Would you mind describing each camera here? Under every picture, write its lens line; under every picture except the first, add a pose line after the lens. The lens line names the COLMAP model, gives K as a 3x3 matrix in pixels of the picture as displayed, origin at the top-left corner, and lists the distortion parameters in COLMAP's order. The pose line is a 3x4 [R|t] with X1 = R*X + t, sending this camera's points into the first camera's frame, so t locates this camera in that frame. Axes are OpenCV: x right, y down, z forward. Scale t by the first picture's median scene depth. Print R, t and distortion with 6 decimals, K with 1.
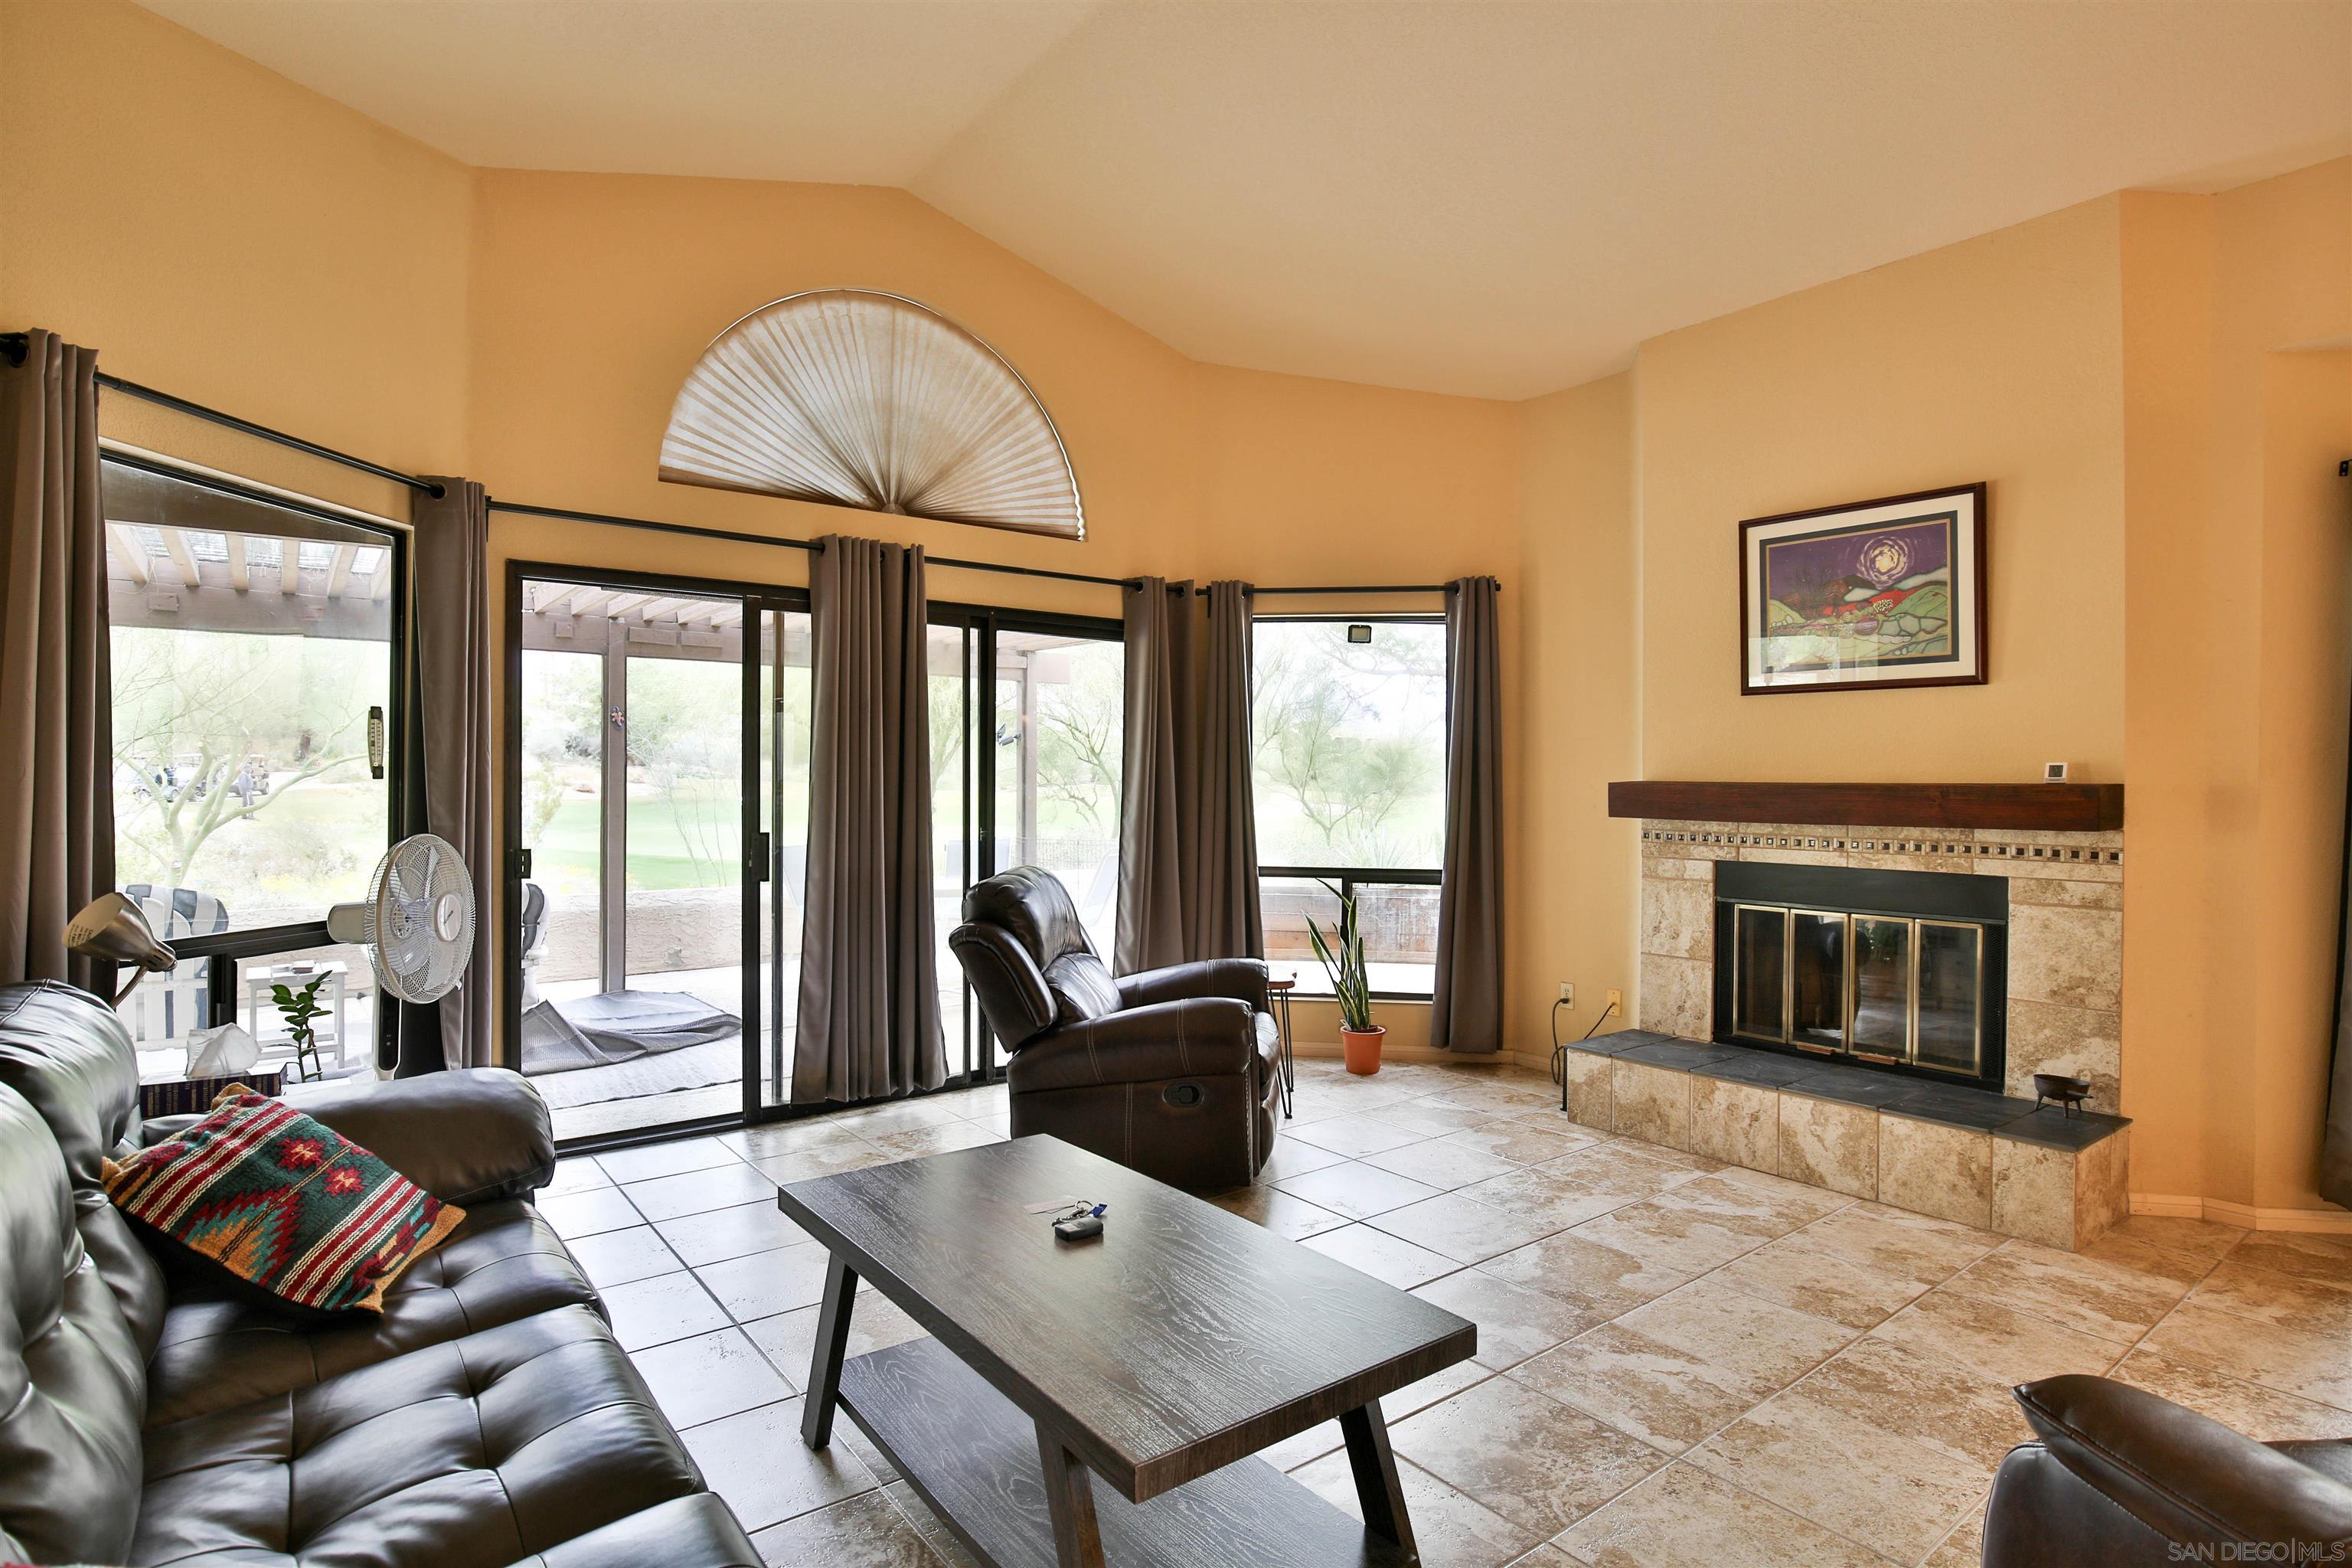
lens RADIAL K [[1201.6, 0, 1189.7], [0, 1201.6, 776.6], [0, 0, 1]] dist [-0.005420, 0.000095]
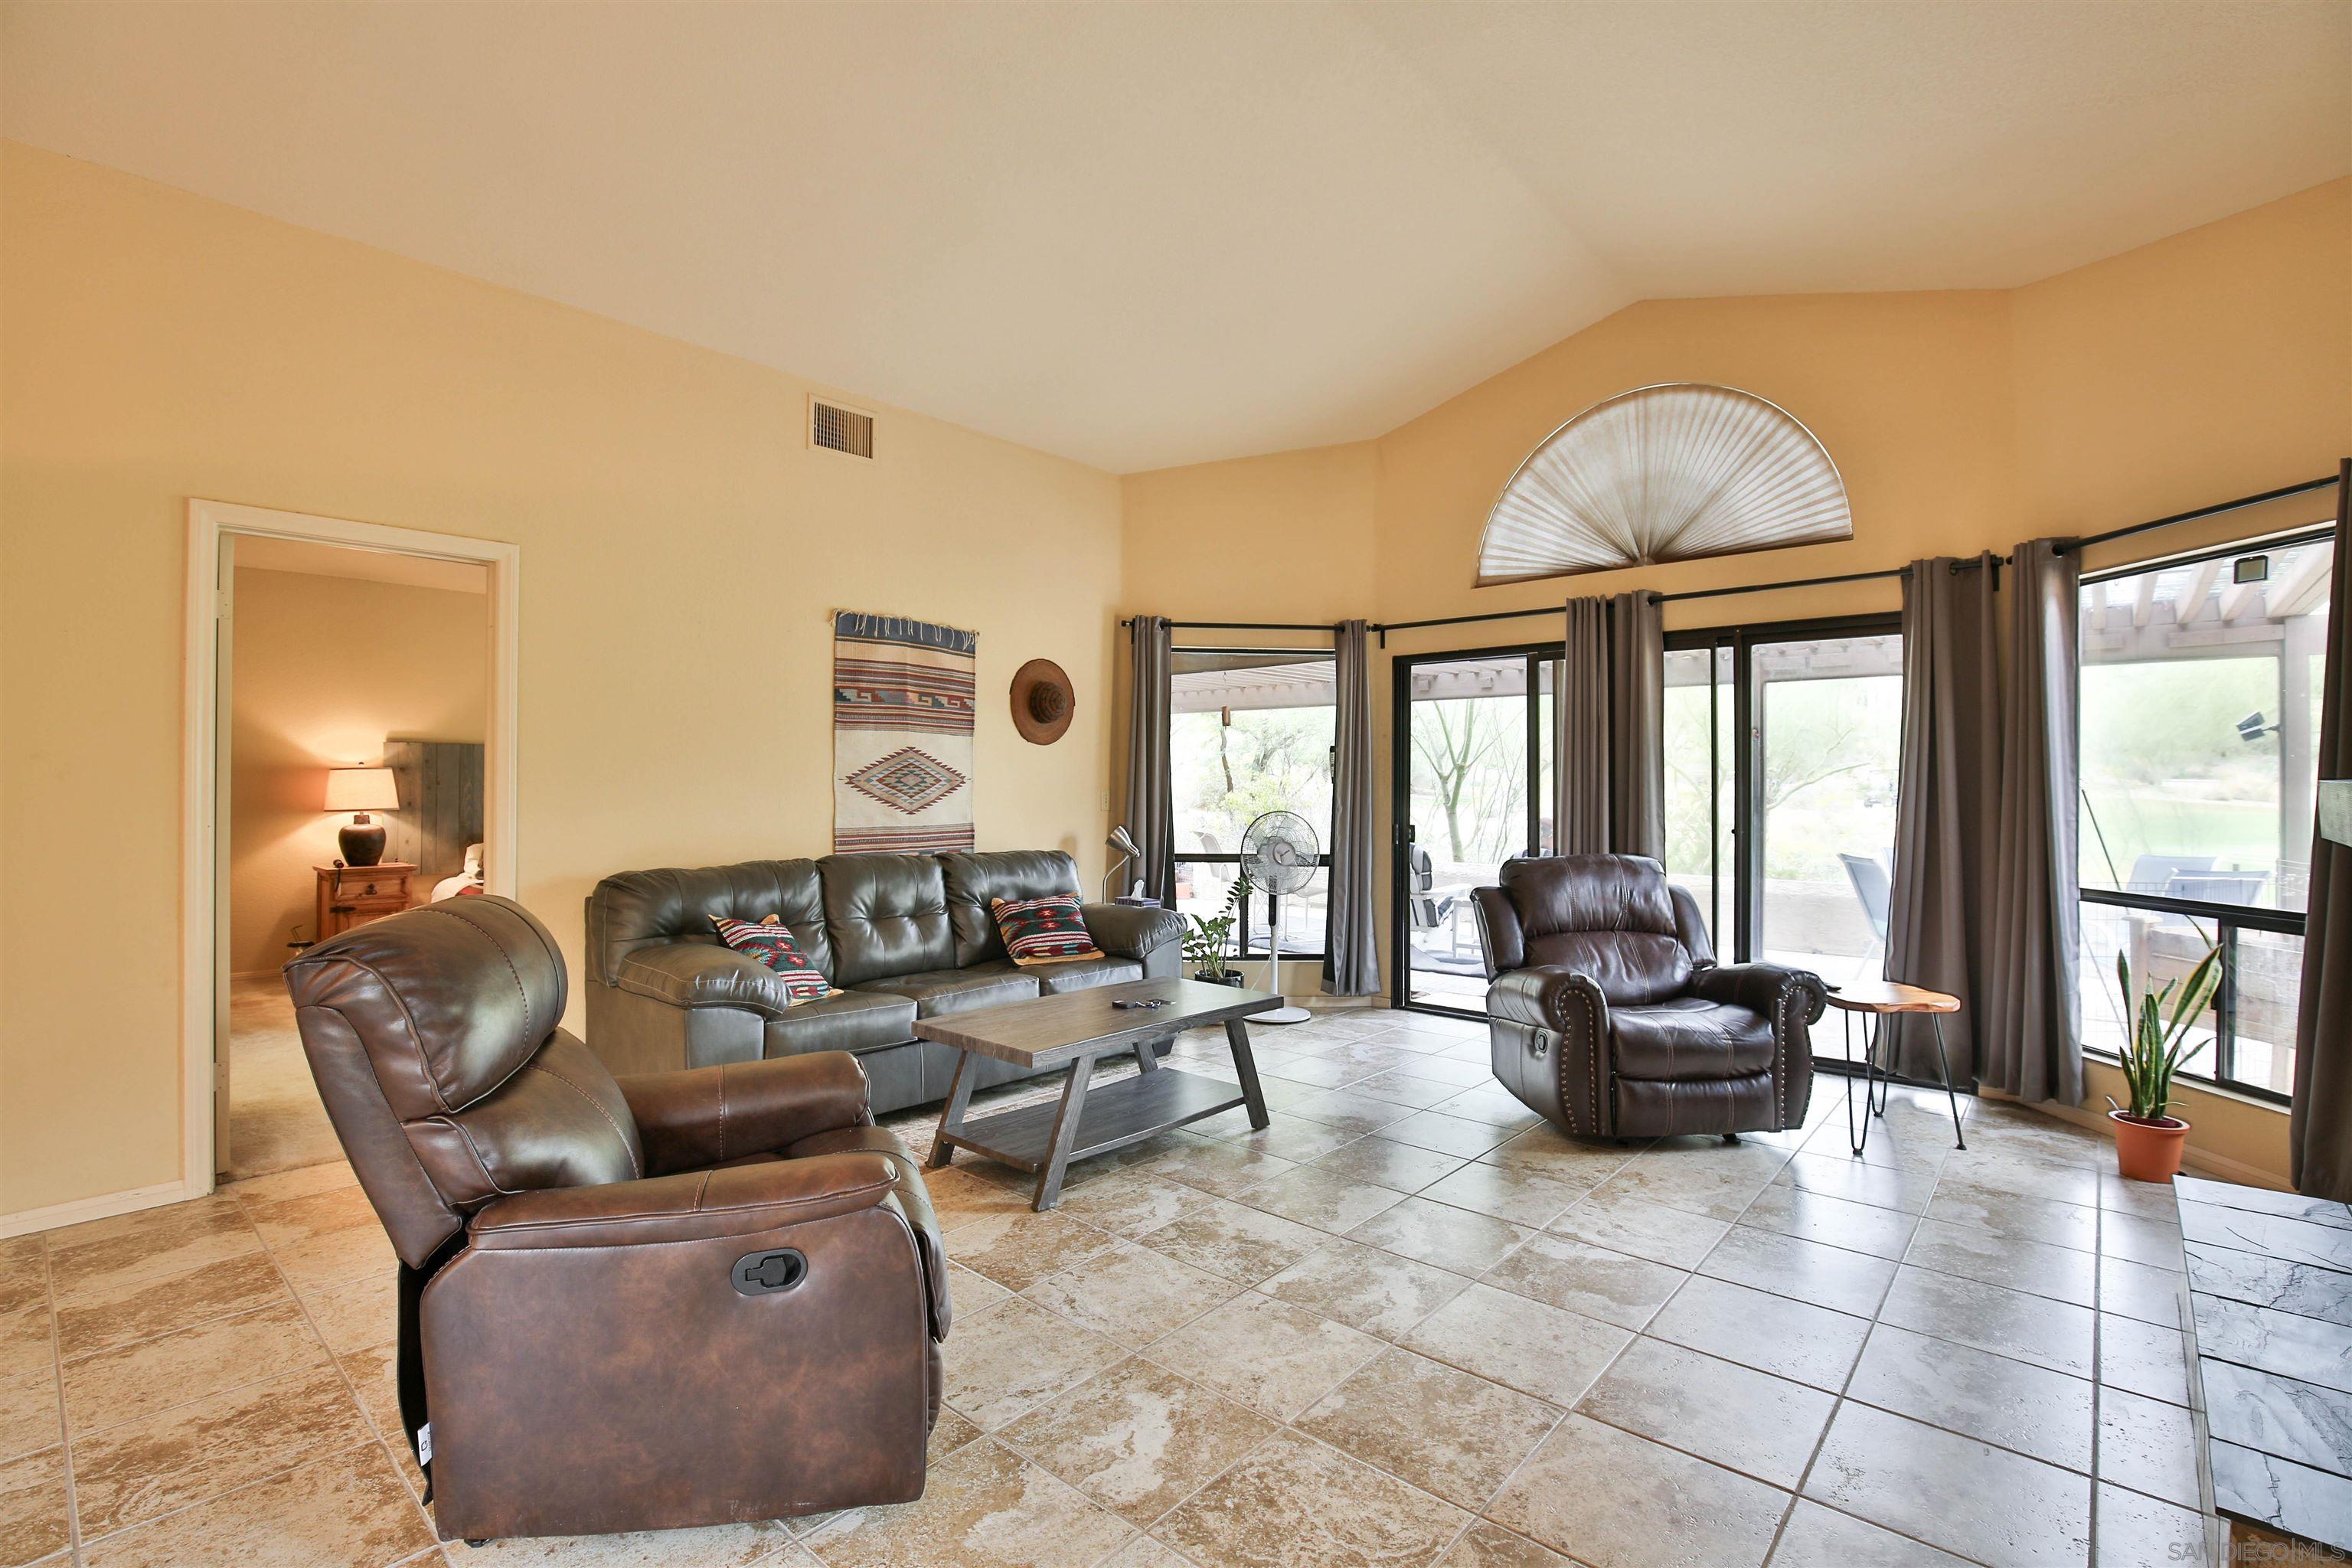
lens RADIAL K [[1060.7, 0, 1179.3], [0, 1060.7, 782.9], [0, 0, 1]] dist [-0.023646, 0.000177]
pose [[0.187440, -0.005522, -0.982261, 0.878471], [-0.002688, 0.999978, -0.006135, 0.013149], [0.982272, 0.003790, 0.187421, 0.406240]]
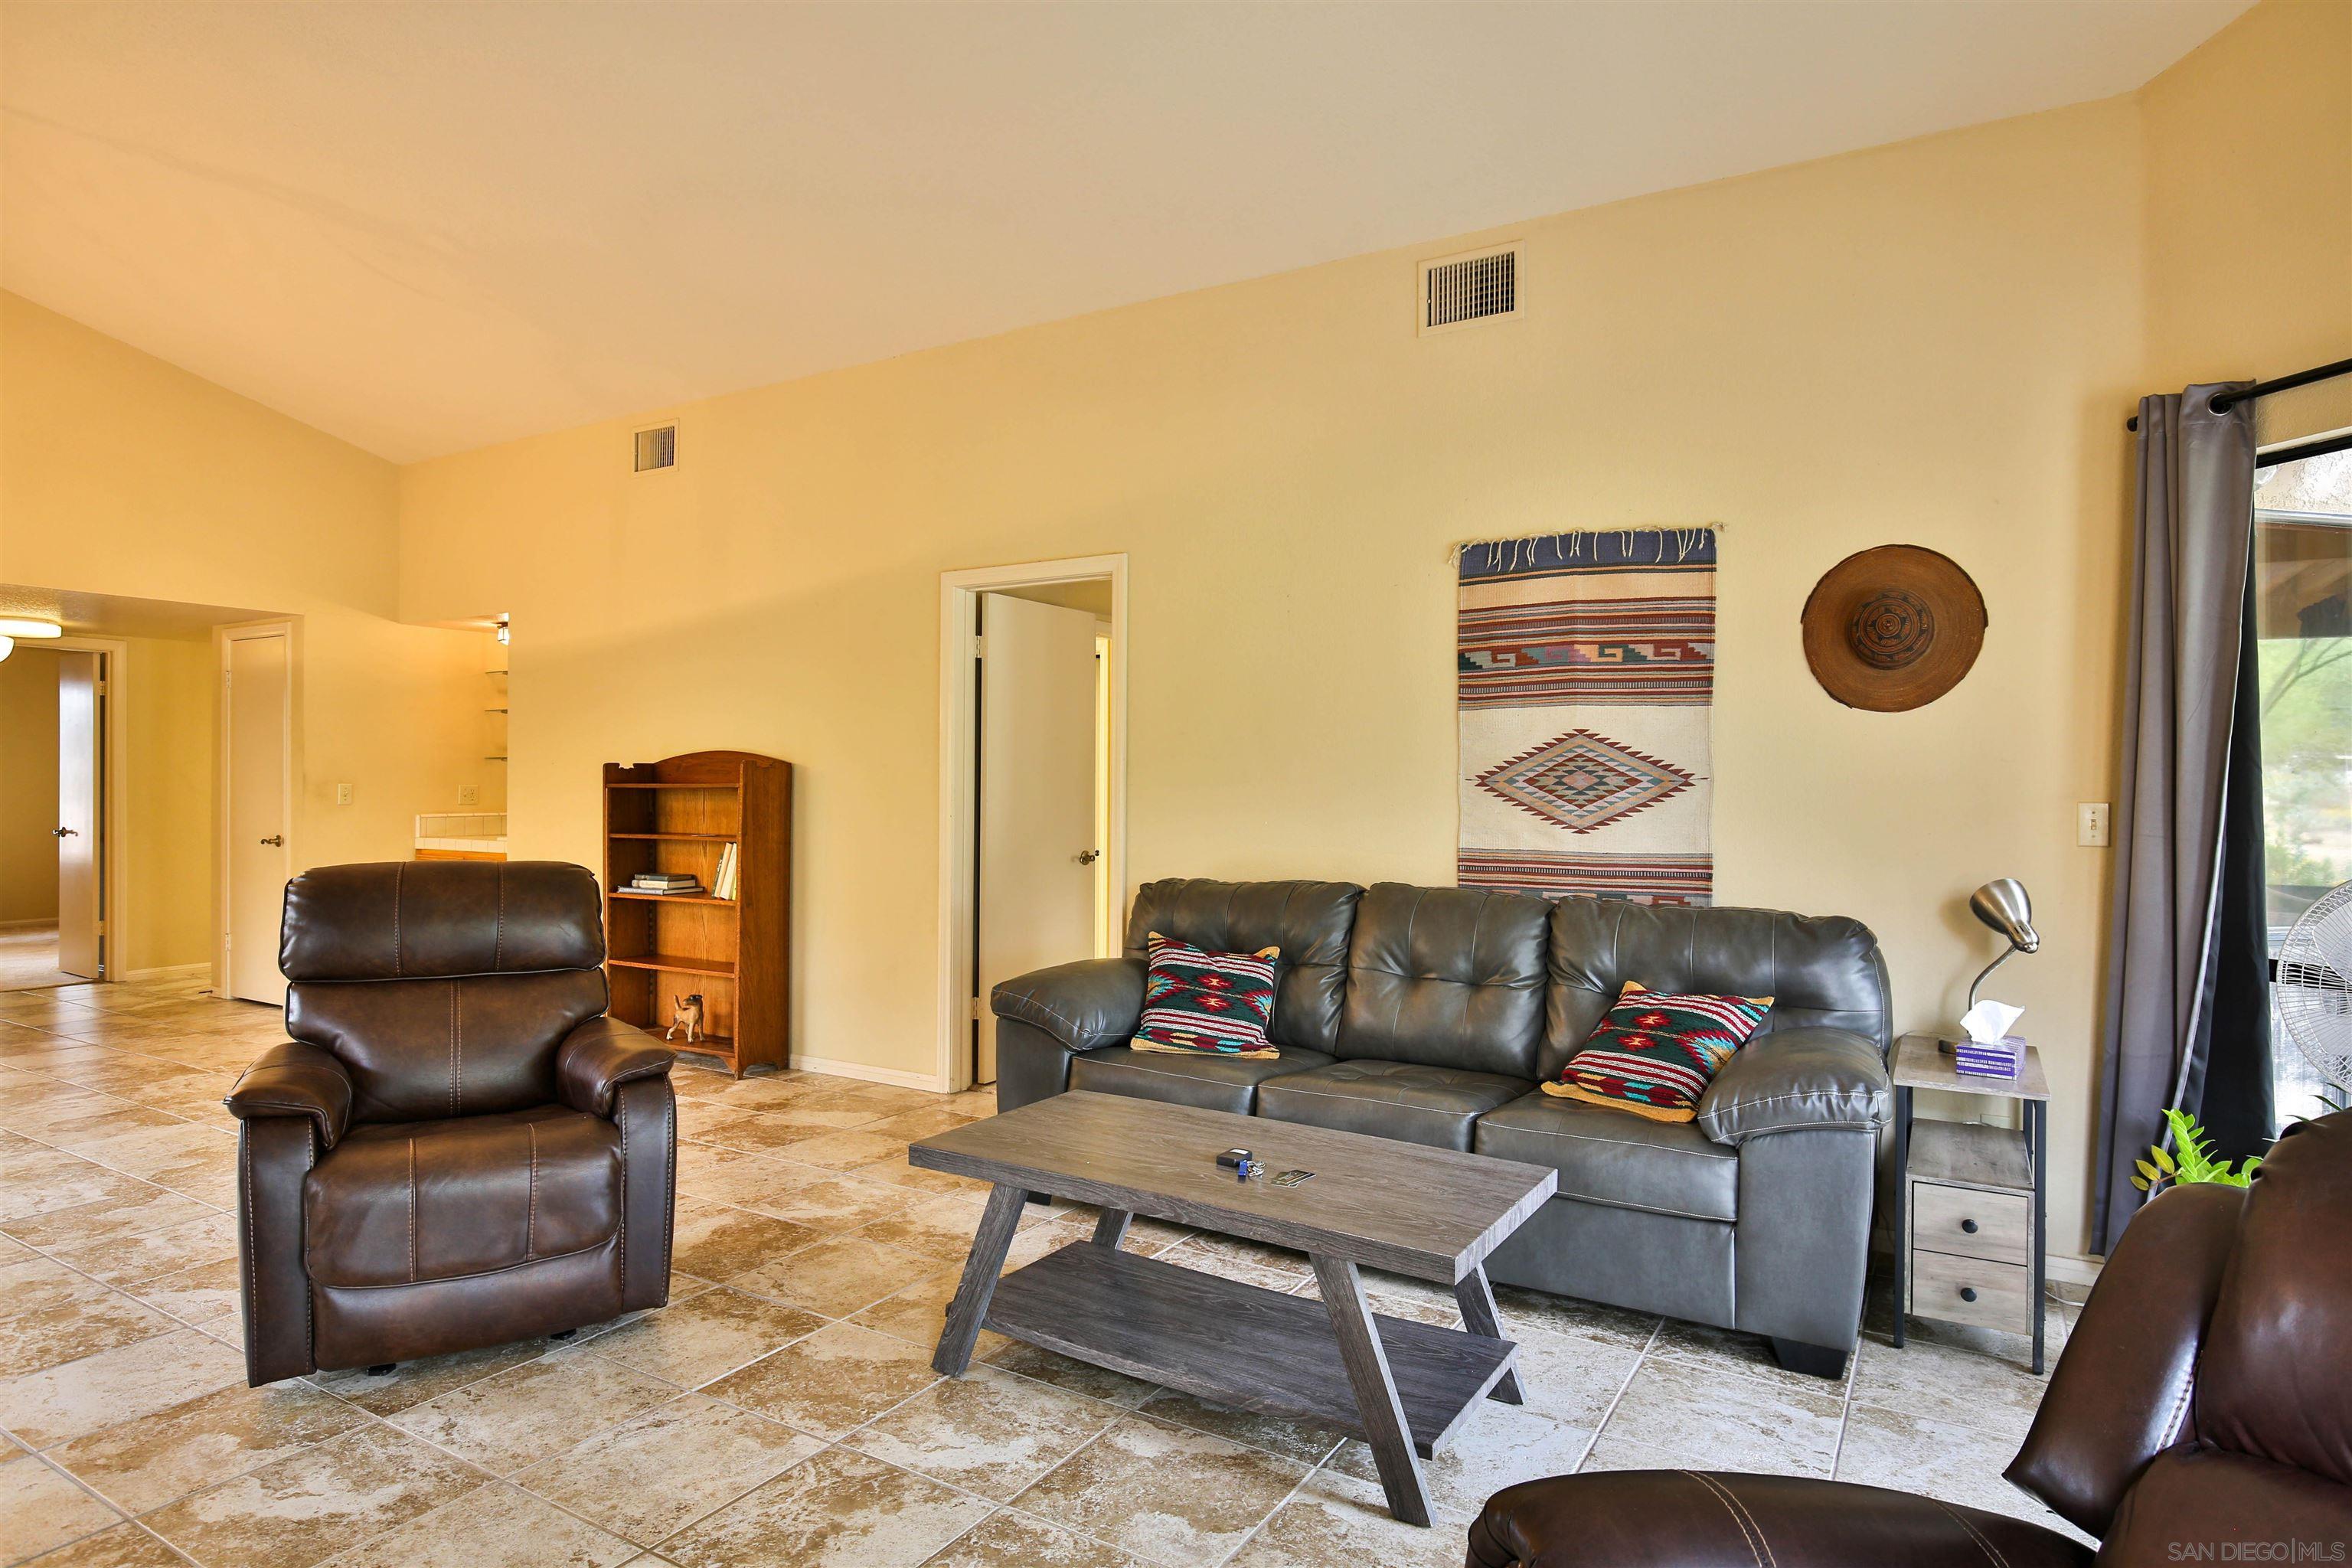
lens RADIAL K [[1311.3, 0, 1184.2], [0, 1311.3, 780.0], [0, 0, 1]] dist [-0.007606, 0.001598]
pose [[-0.931234, -0.010807, -0.364261, 0.234224], [-0.009583, 0.999941, -0.005168, 0.010623], [0.364295, -0.001322, -0.931282, 1.148436]]
